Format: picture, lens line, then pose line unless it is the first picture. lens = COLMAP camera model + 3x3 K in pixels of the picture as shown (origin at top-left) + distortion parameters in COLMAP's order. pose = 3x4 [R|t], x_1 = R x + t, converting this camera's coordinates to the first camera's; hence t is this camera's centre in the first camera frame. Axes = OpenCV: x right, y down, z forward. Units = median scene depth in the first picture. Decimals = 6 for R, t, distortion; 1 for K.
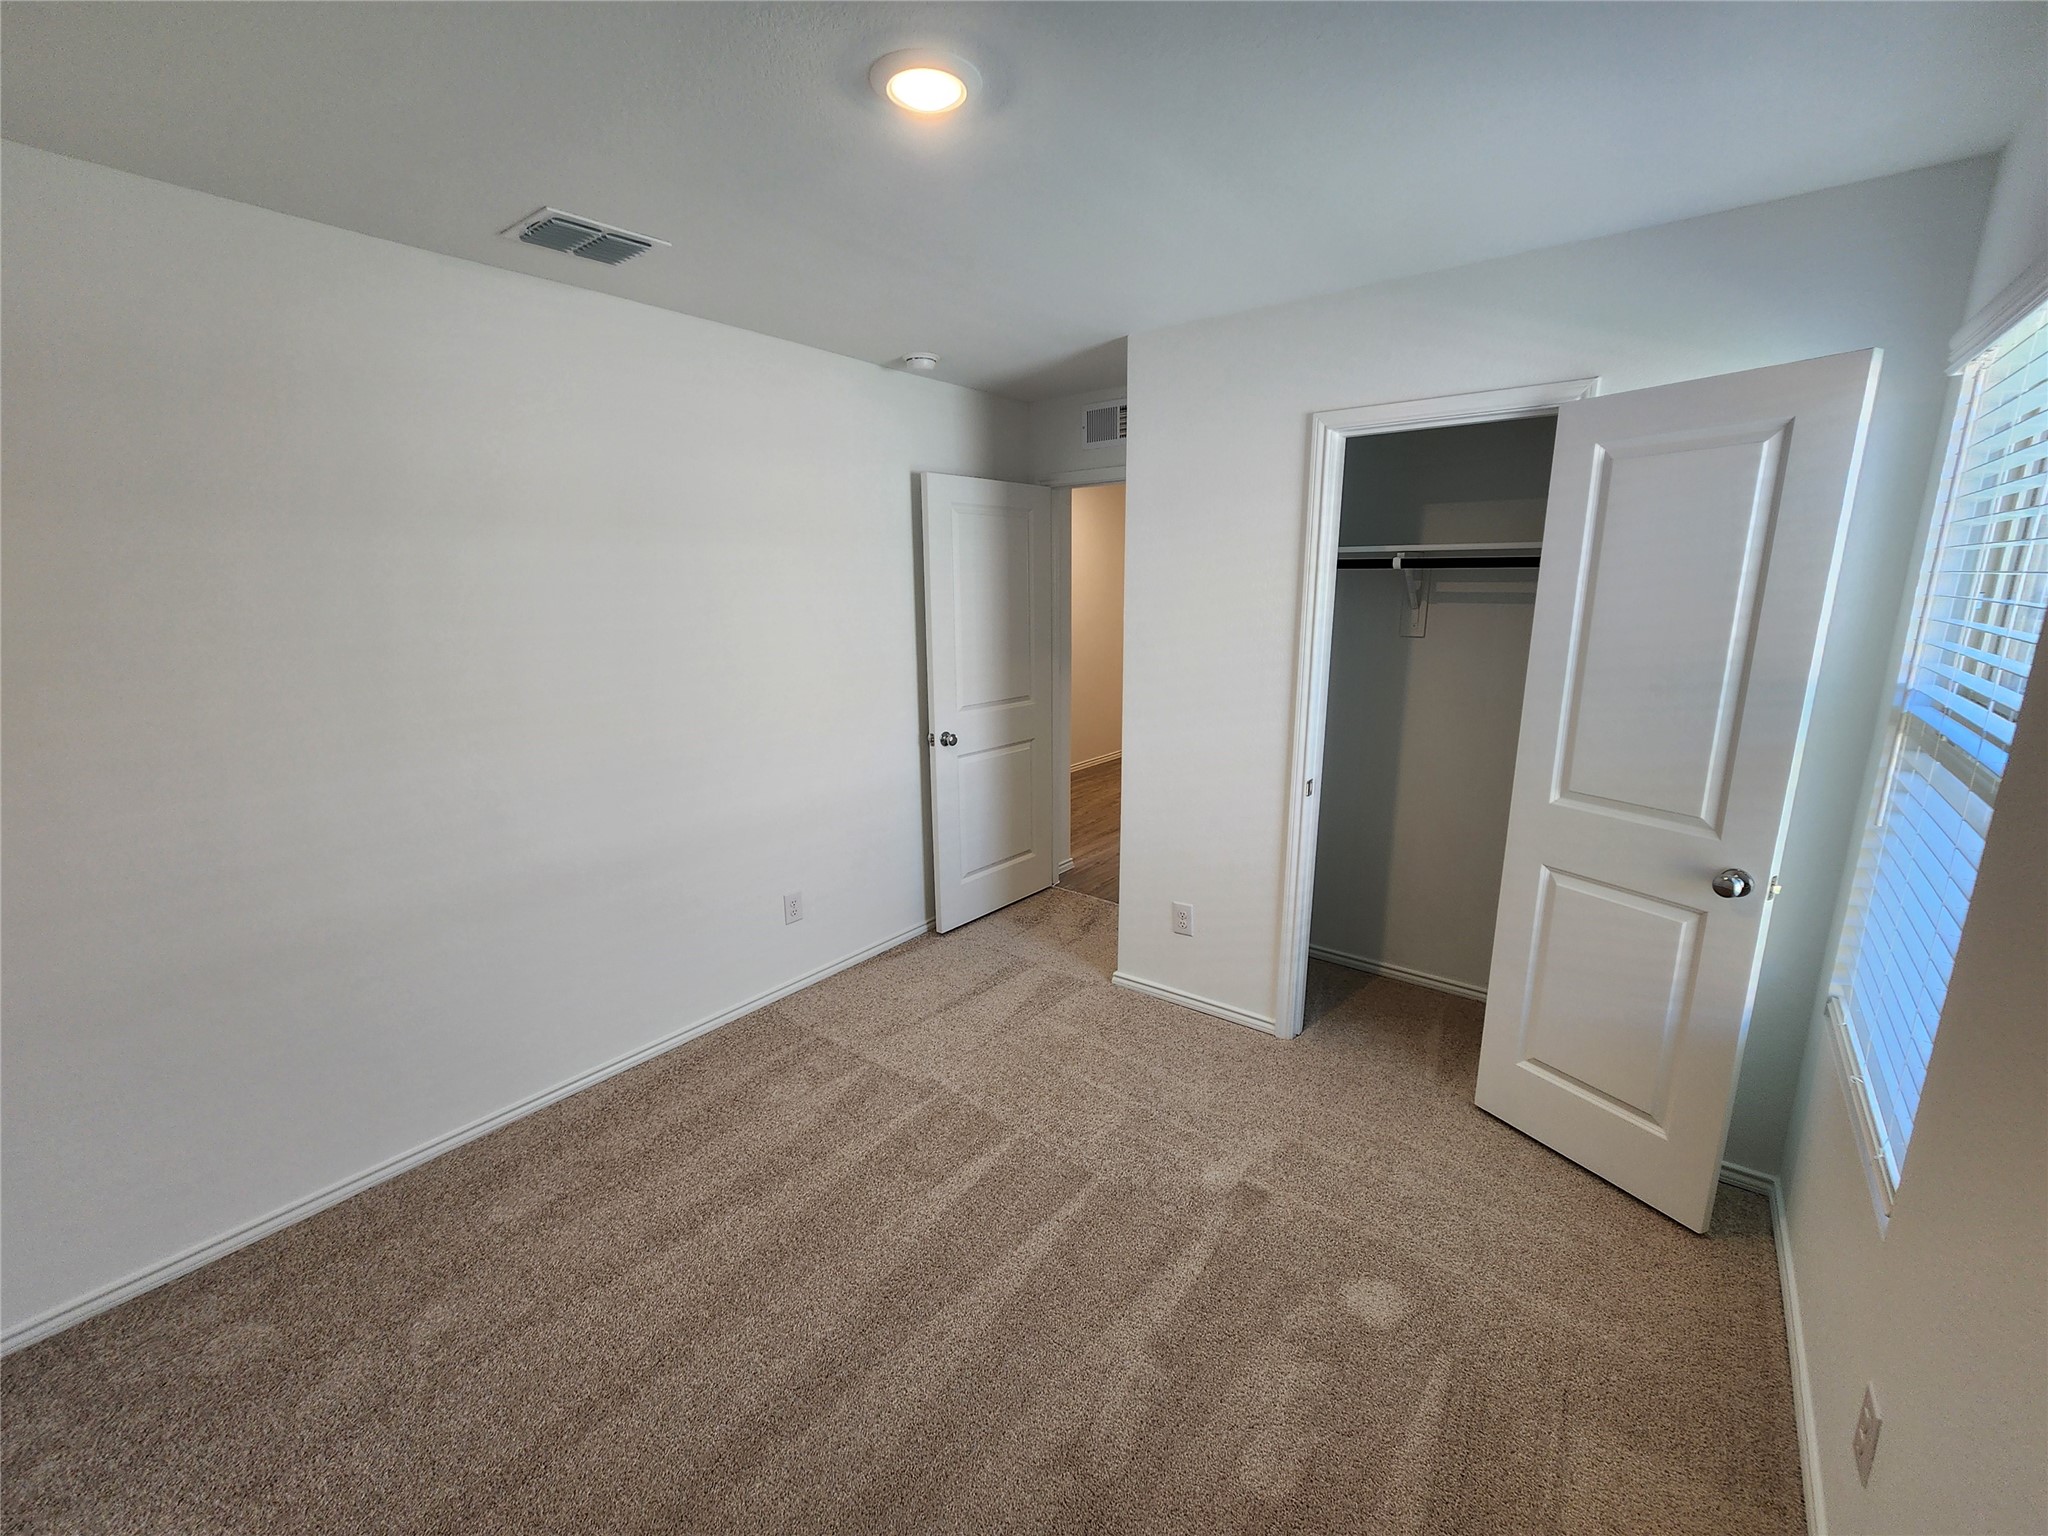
lens RADIAL K [[836.5, 0, 1024.0], [0, 836.5, 768.0], [0, 0, 1]] dist [0.002557, 0.000008]
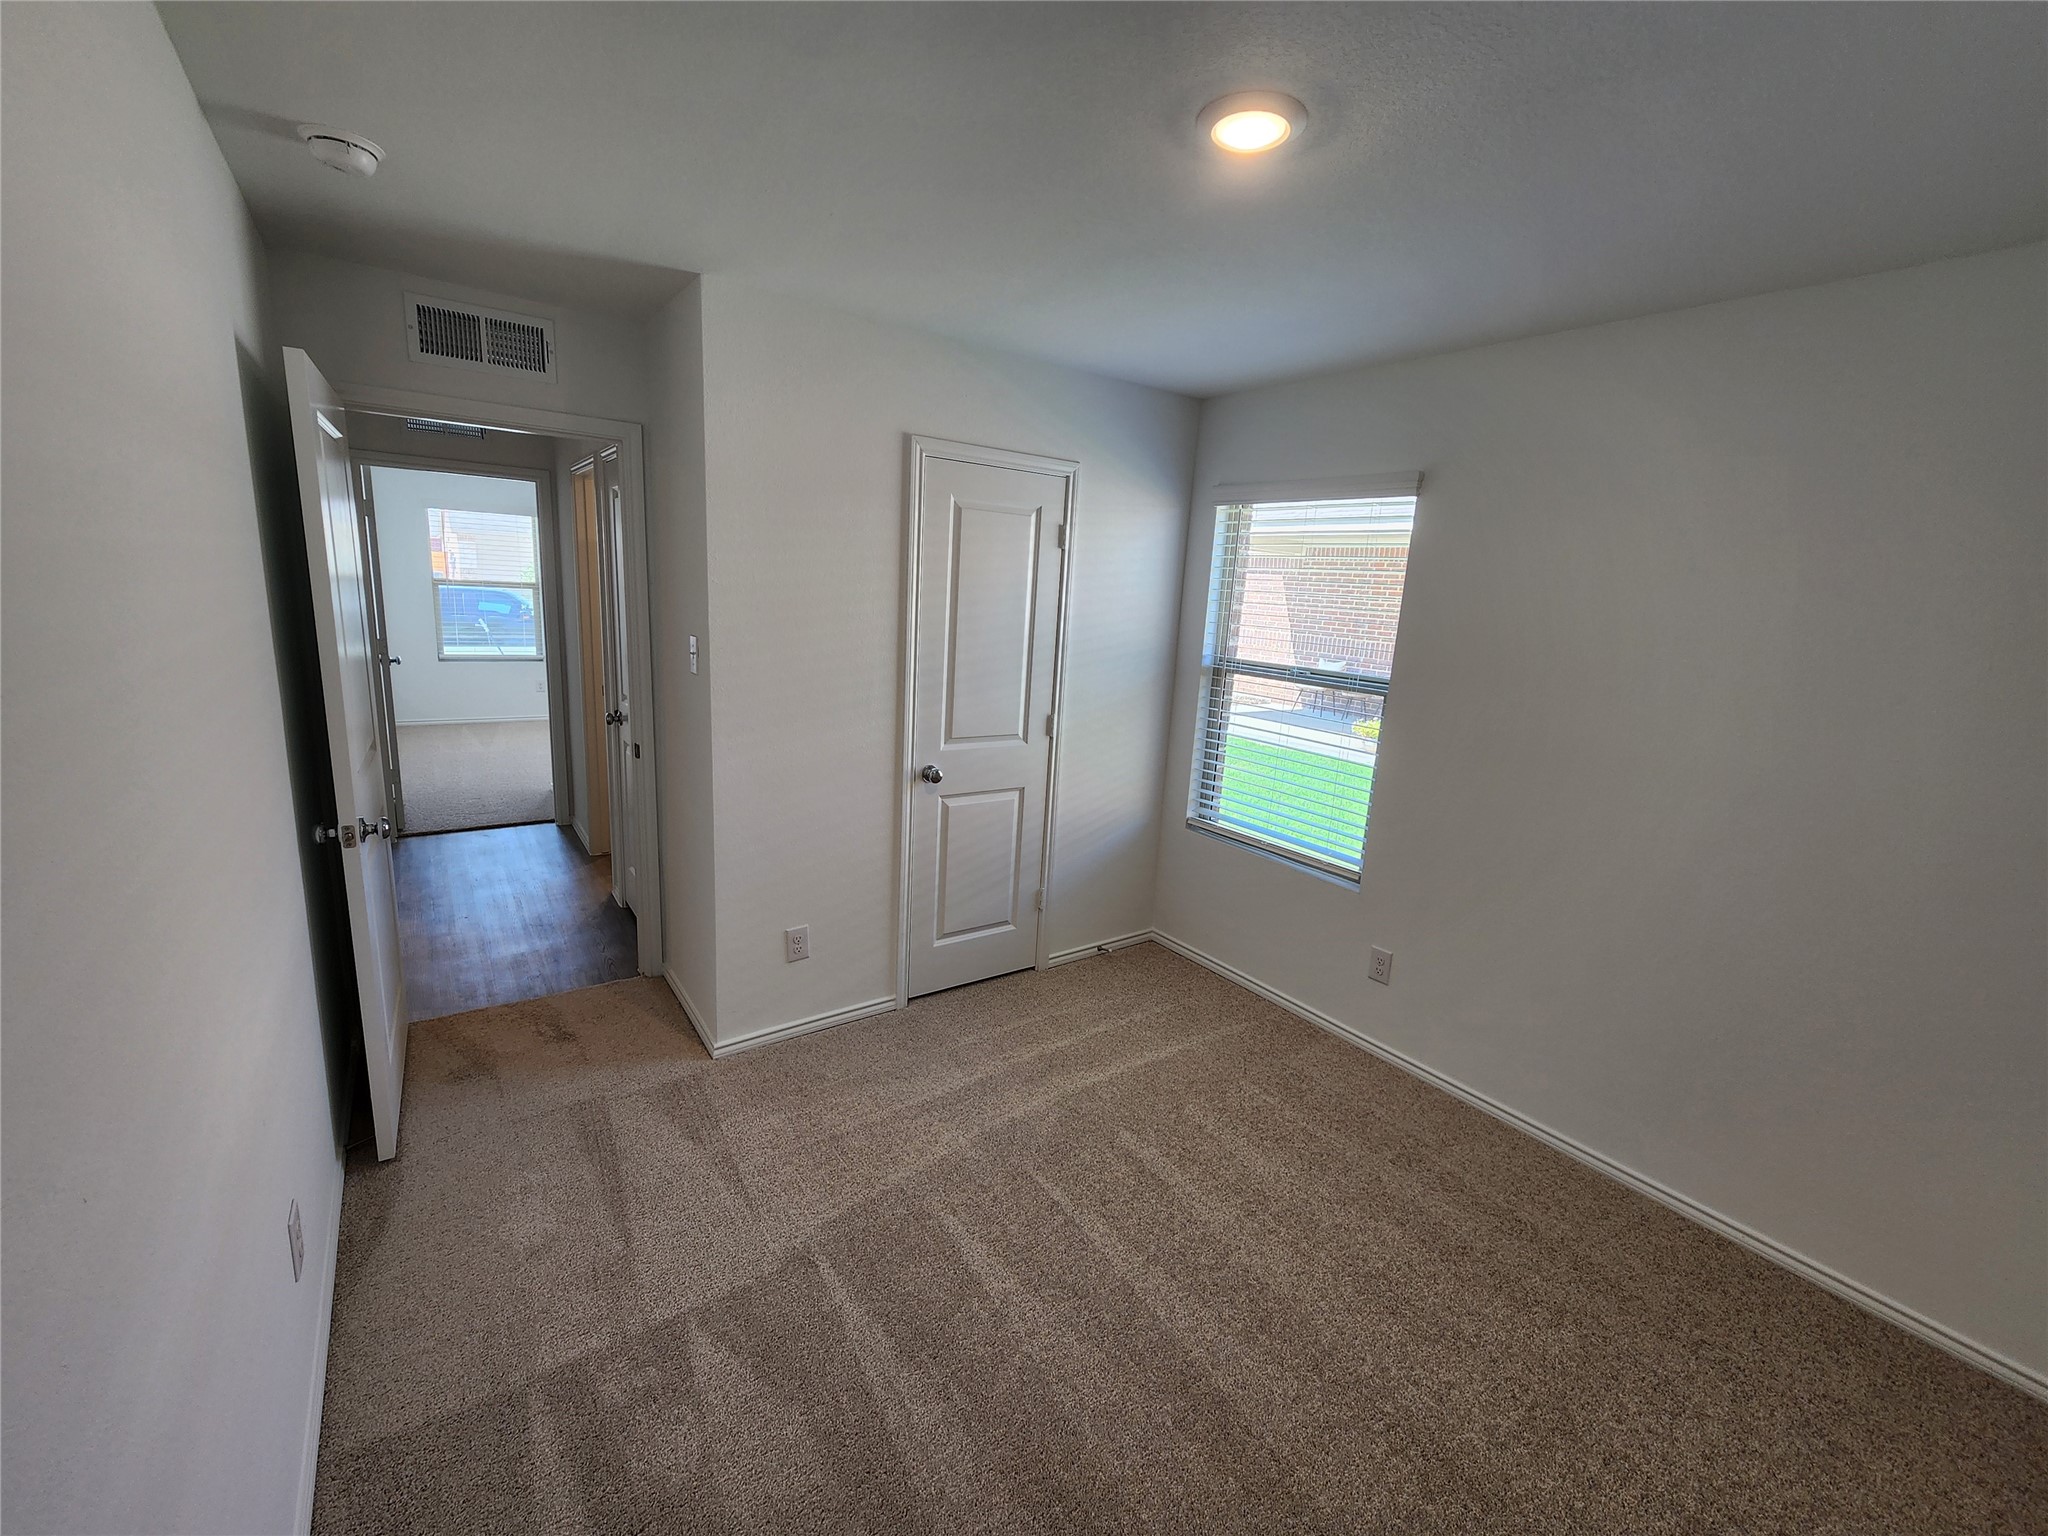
lens RADIAL K [[836.5, 0, 1024.0], [0, 836.5, 768.0], [0, 0, 1]] dist [0.002557, 0.000008]
pose [[0.276153, -0.167529, 0.946401, -0.639224], [0.149123, 0.980235, 0.130005, -0.103917], [-0.949475, 0.105229, 0.295677, 0.508656]]
